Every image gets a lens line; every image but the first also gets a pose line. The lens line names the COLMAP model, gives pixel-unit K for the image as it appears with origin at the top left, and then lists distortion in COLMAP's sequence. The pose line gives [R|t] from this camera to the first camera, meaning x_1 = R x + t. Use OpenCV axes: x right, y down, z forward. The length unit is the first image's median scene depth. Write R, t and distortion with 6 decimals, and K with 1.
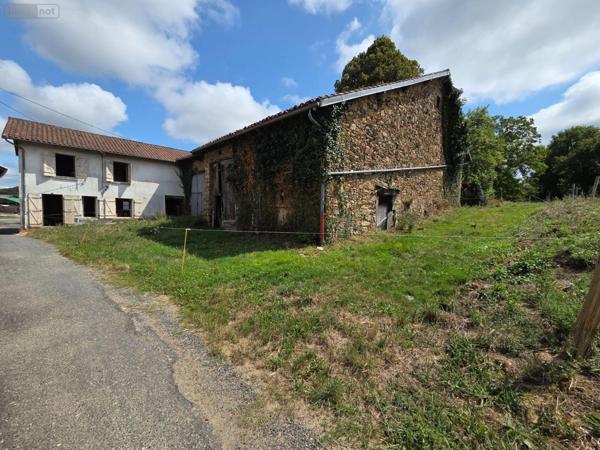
lens RADIAL K [[247.3, 0, 308.6], [0, 247.3, 230.0], [0, 0, 1]] dist [-0.000145, -0.000288]
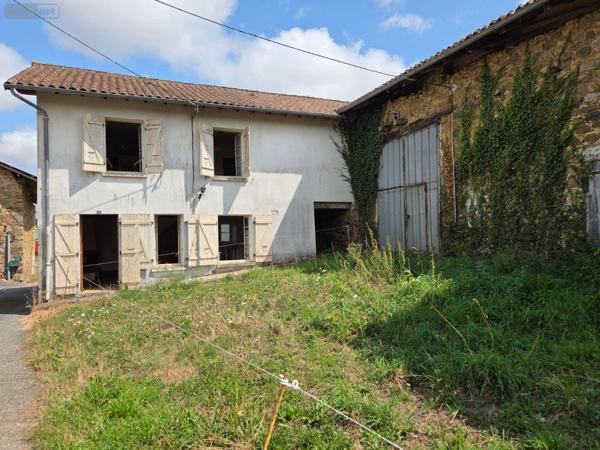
lens RADIAL K [[420.9, 0, 299.3], [0, 420.9, 231.1], [0, 0, 1]] dist [0.044771, 0.000181]
pose [[0.922933, -0.056385, -0.380809, -0.423652], [0.026654, 0.996201, -0.082903, -0.044323], [0.384037, 0.066364, 0.920930, 0.441336]]
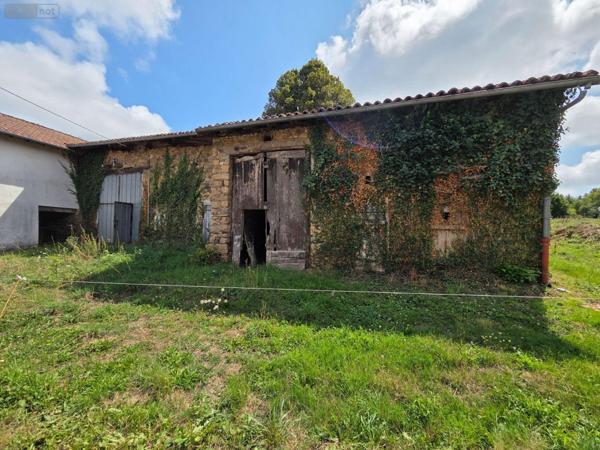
lens RADIAL K [[247.3, 0, 308.6], [0, 247.3, 230.0], [0, 0, 1]] dist [-0.000145, -0.000288]
pose [[0.889699, -0.010624, 0.456424, -0.367589], [0.042805, 0.997266, -0.060227, -0.033968], [-0.454536, 0.073121, 0.887722, 0.294986]]
